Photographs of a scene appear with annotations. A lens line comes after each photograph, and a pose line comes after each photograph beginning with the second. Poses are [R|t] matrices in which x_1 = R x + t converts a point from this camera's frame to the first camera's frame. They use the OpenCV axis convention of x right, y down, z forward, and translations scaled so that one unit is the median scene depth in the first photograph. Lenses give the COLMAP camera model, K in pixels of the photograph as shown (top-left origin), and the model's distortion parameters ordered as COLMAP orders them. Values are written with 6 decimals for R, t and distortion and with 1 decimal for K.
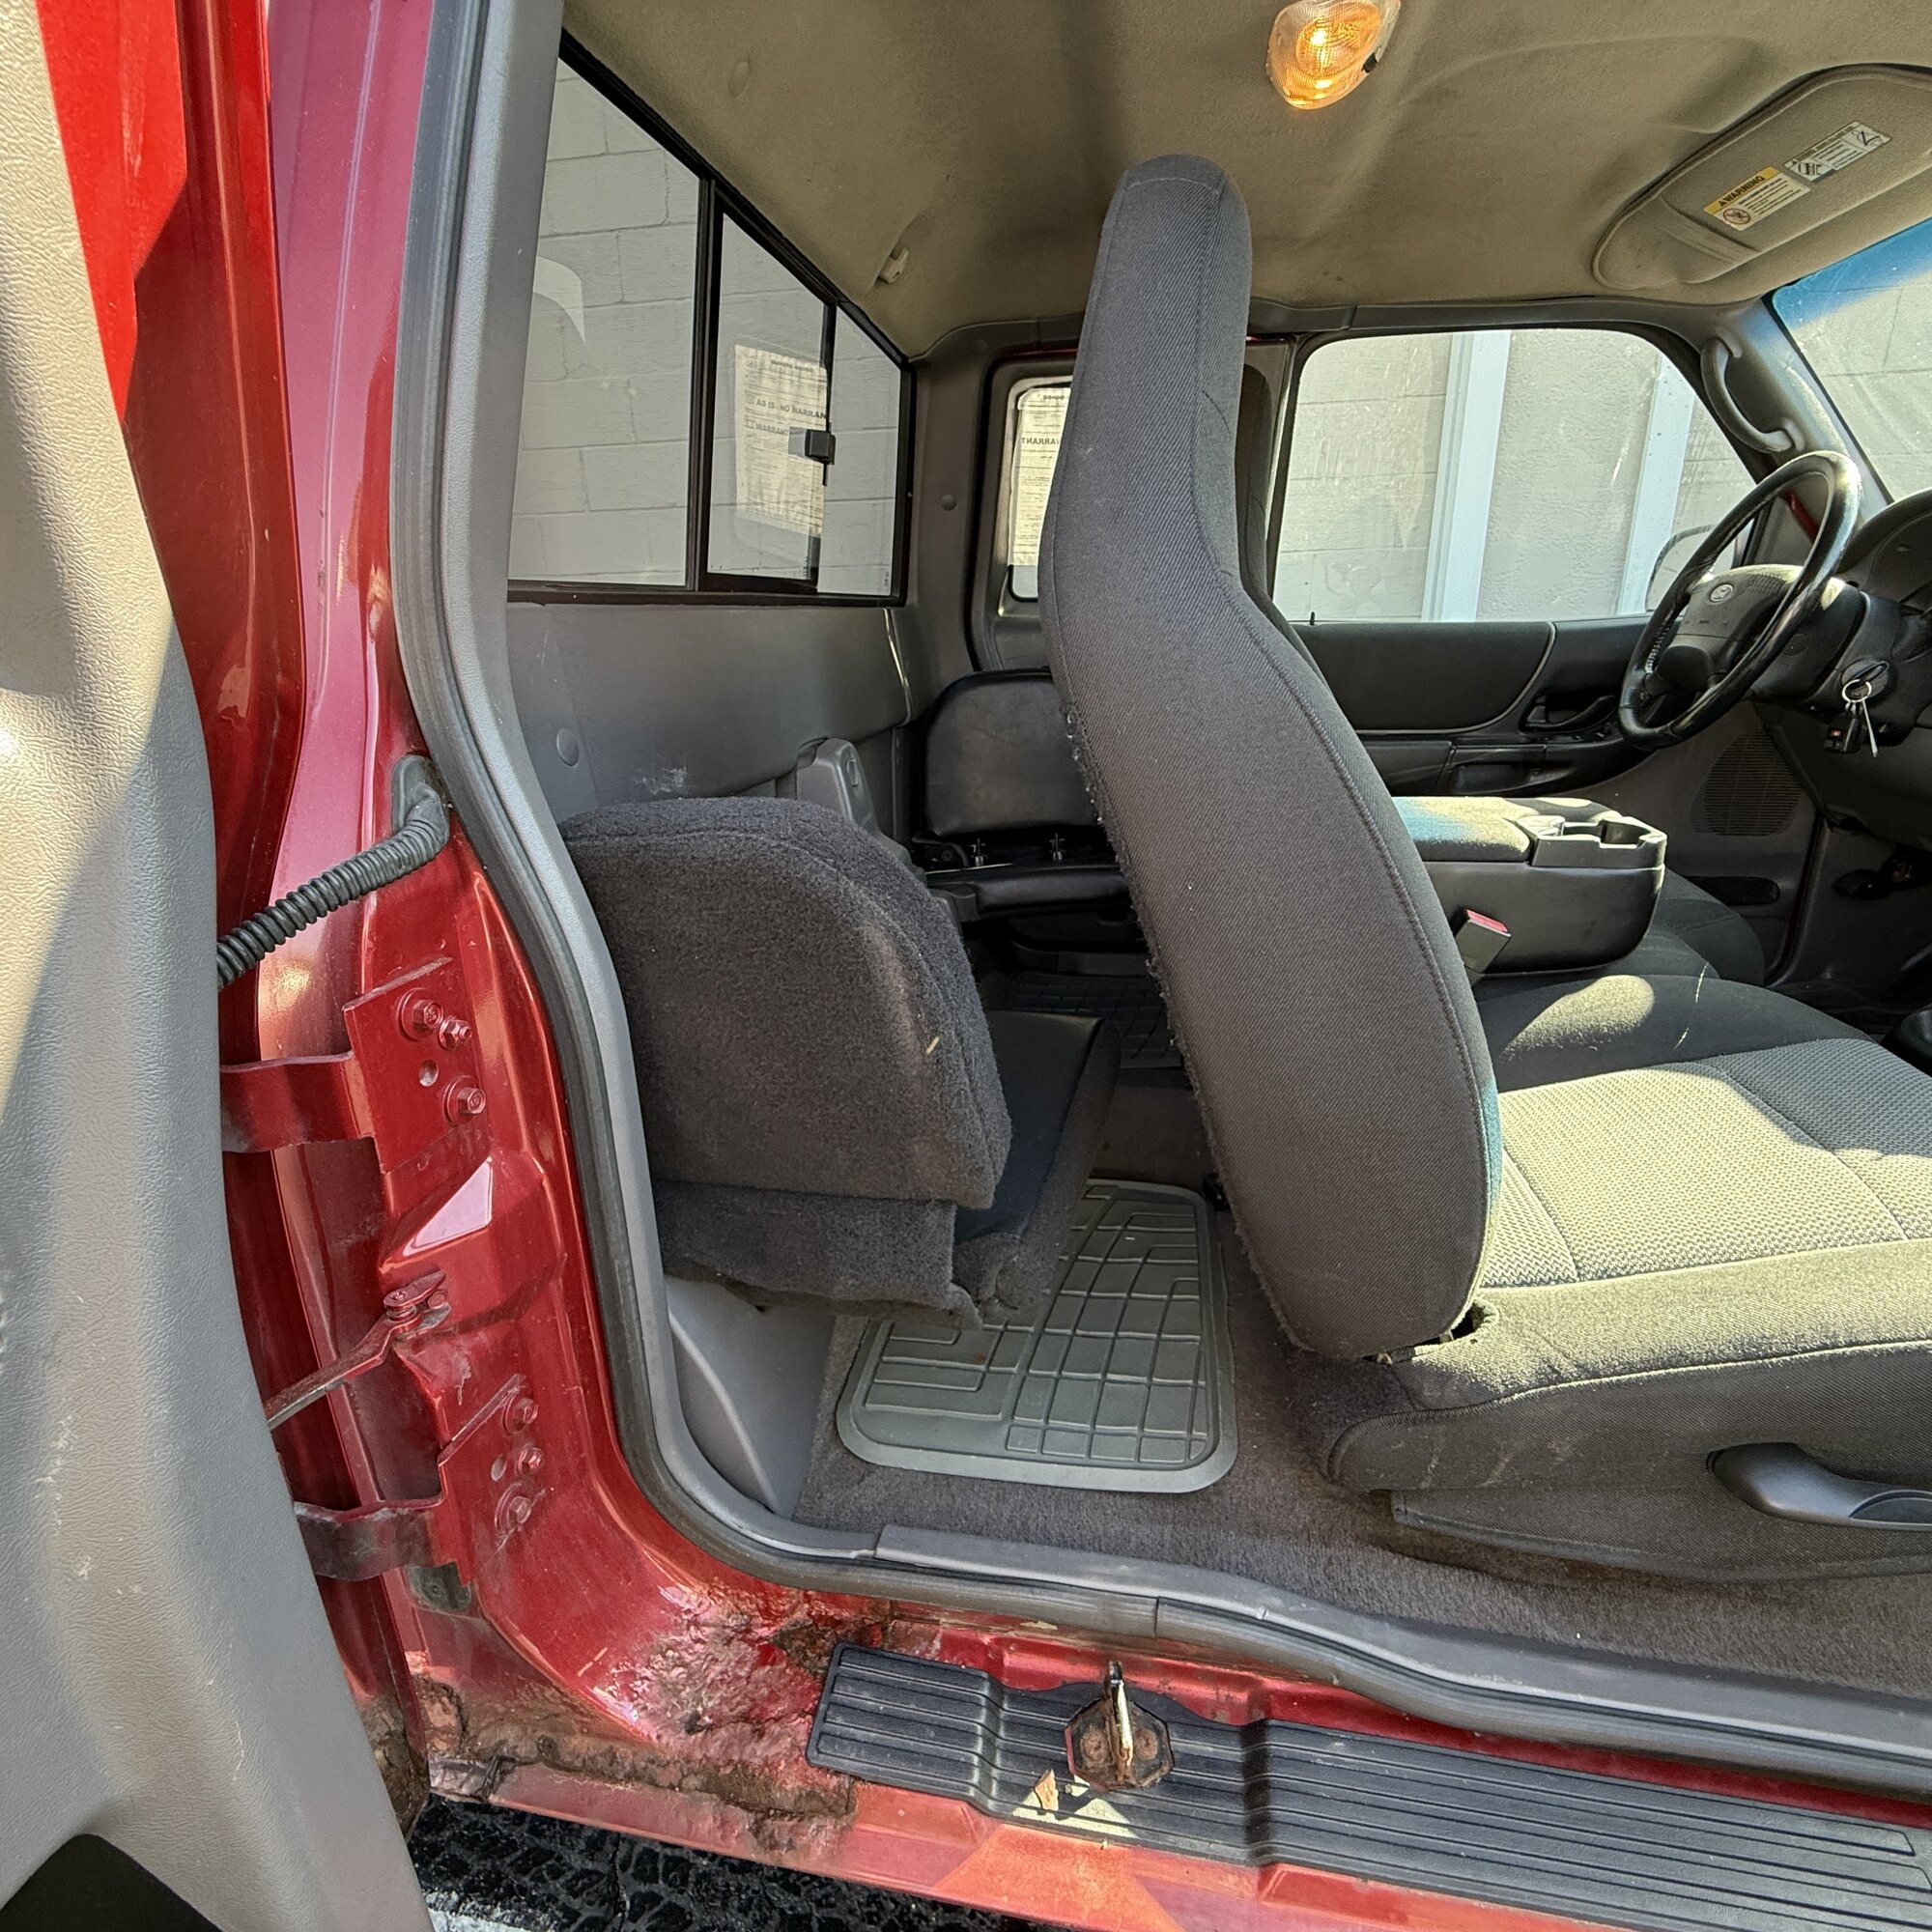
lens RADIAL K [[1029.7, 0, 960.1], [0, 1029.7, 968.0], [0, 0, 1]] dist [-0.000614, -0.000857]
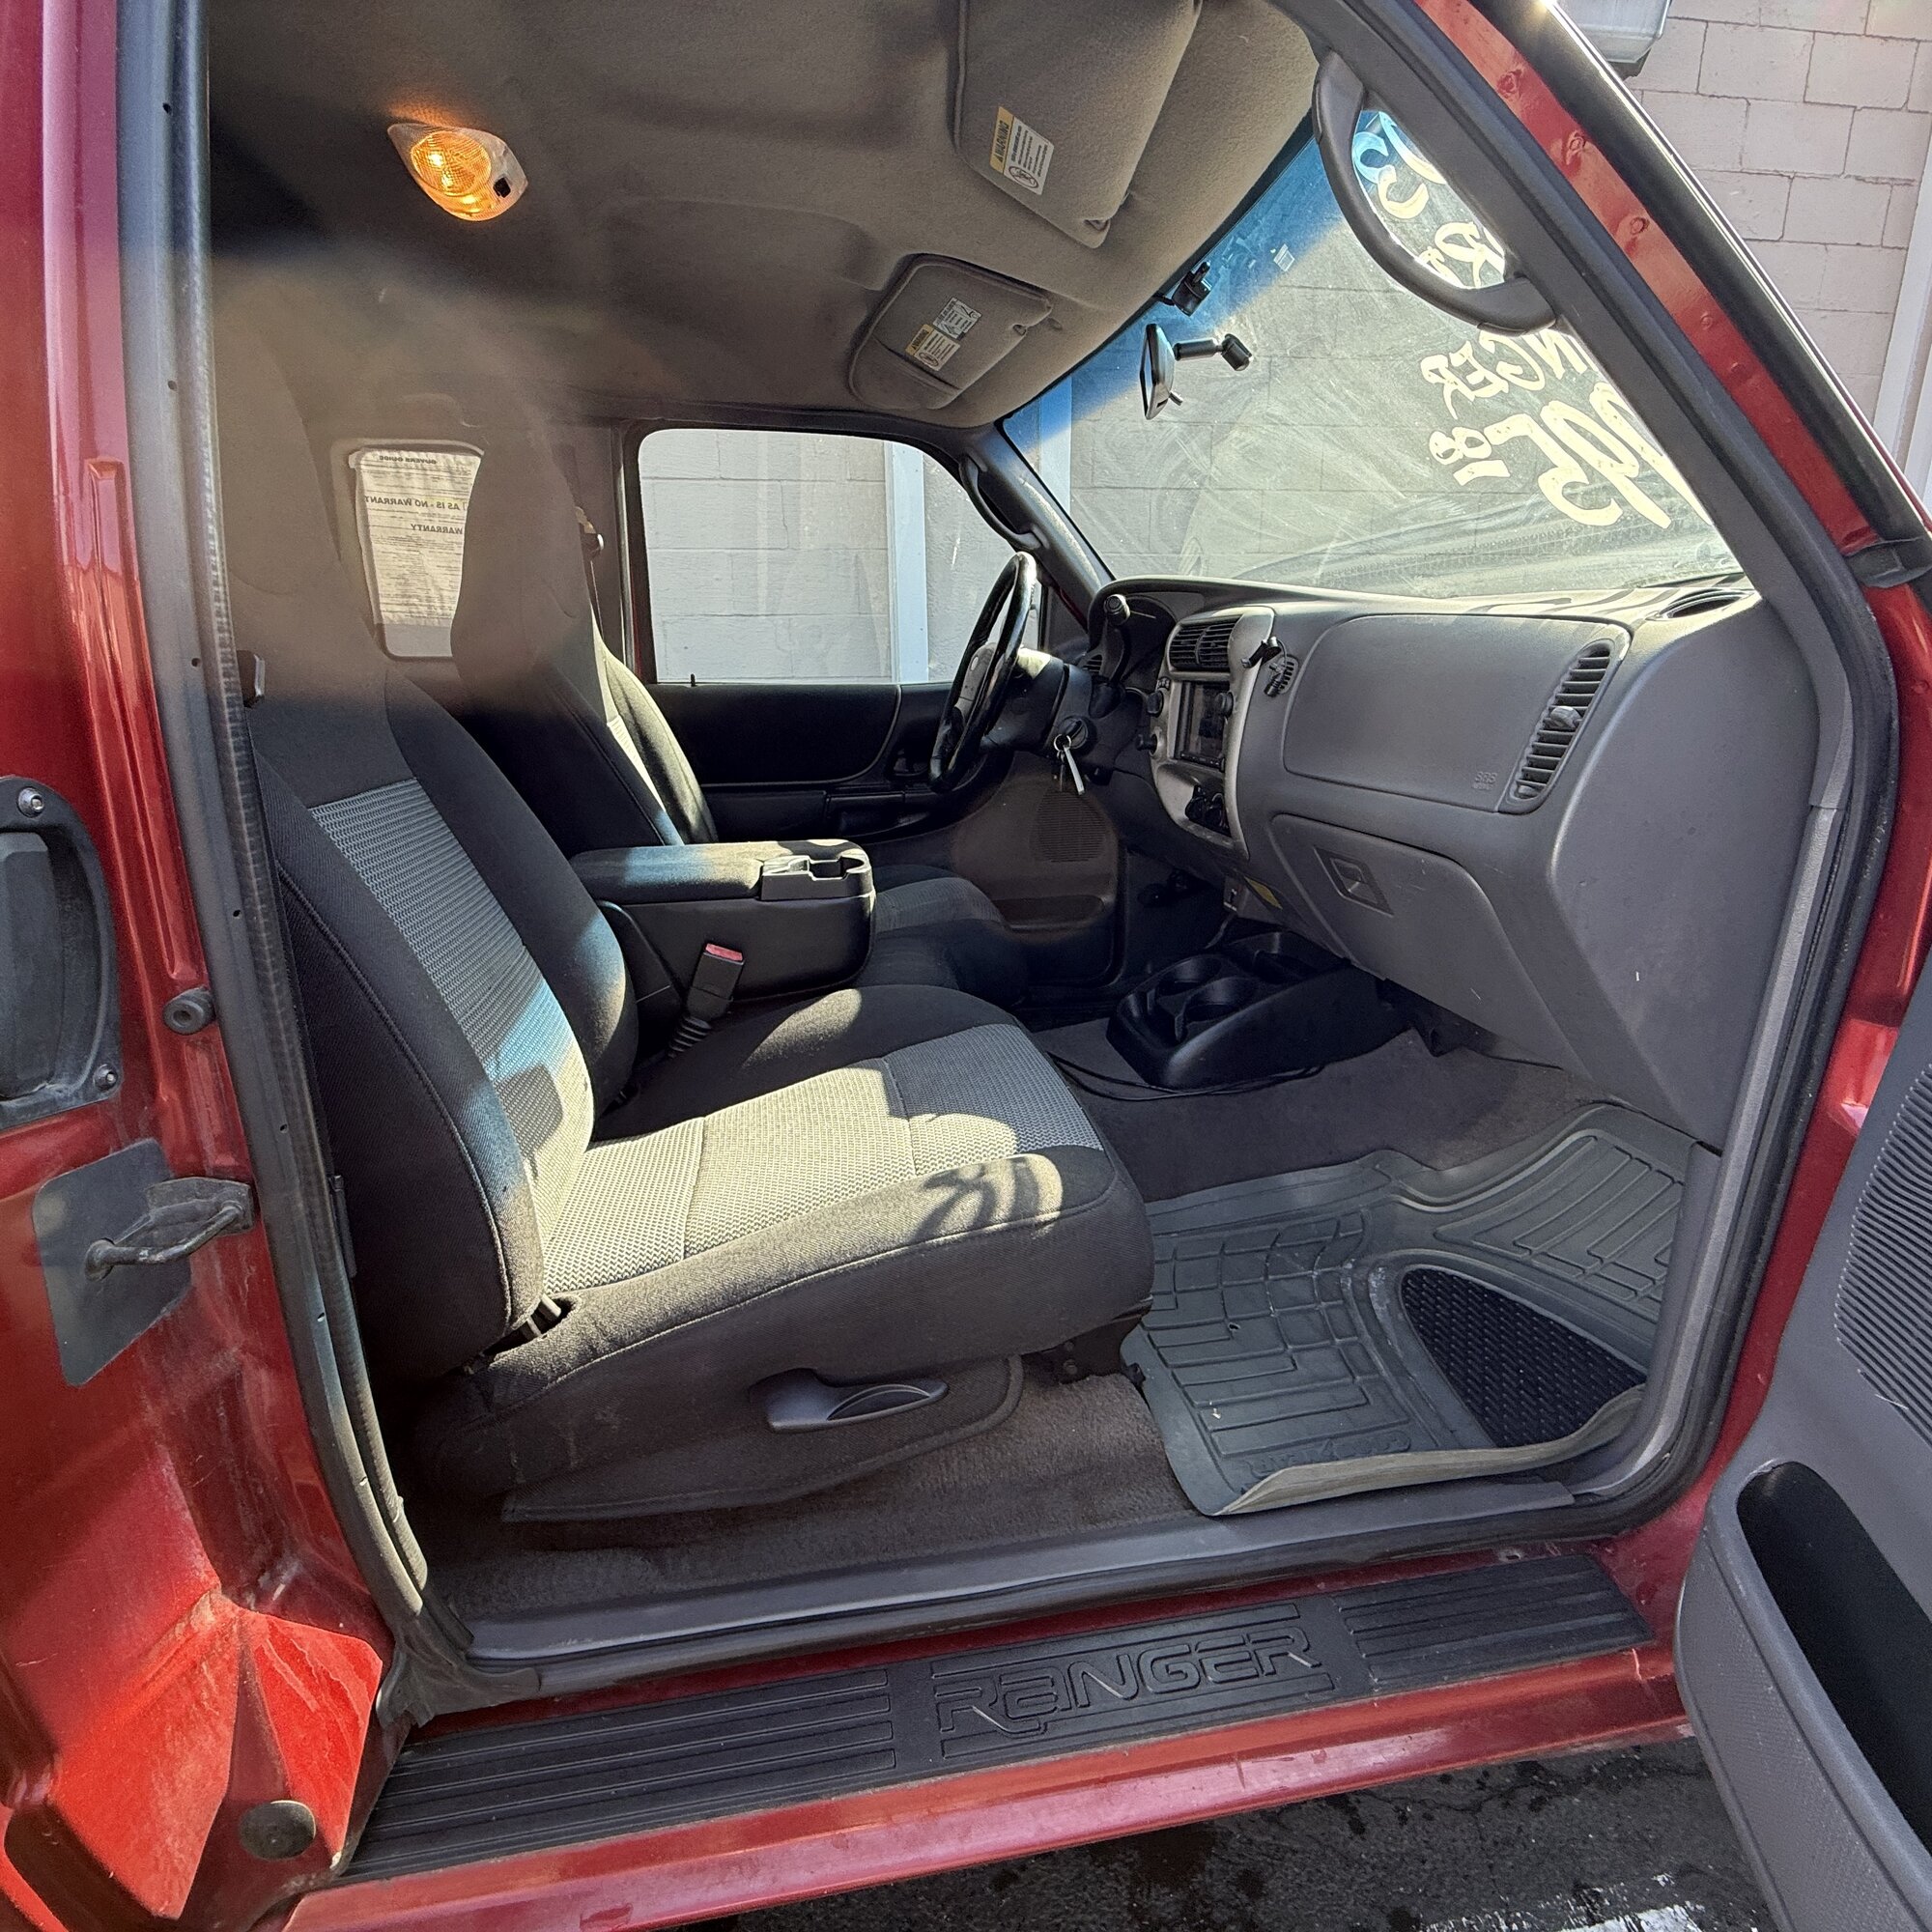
lens RADIAL K [[1029.7, 0, 963.5], [0, 1029.7, 966.4], [0, 0, 1]] dist [-0.000614, -0.000857]
pose [[0.938837, -0.084860, 0.333743, 0.367178], [0.101792, 0.994240, -0.033545, 0.032743], [-0.328974, 0.065465, 0.942067, -0.130105]]
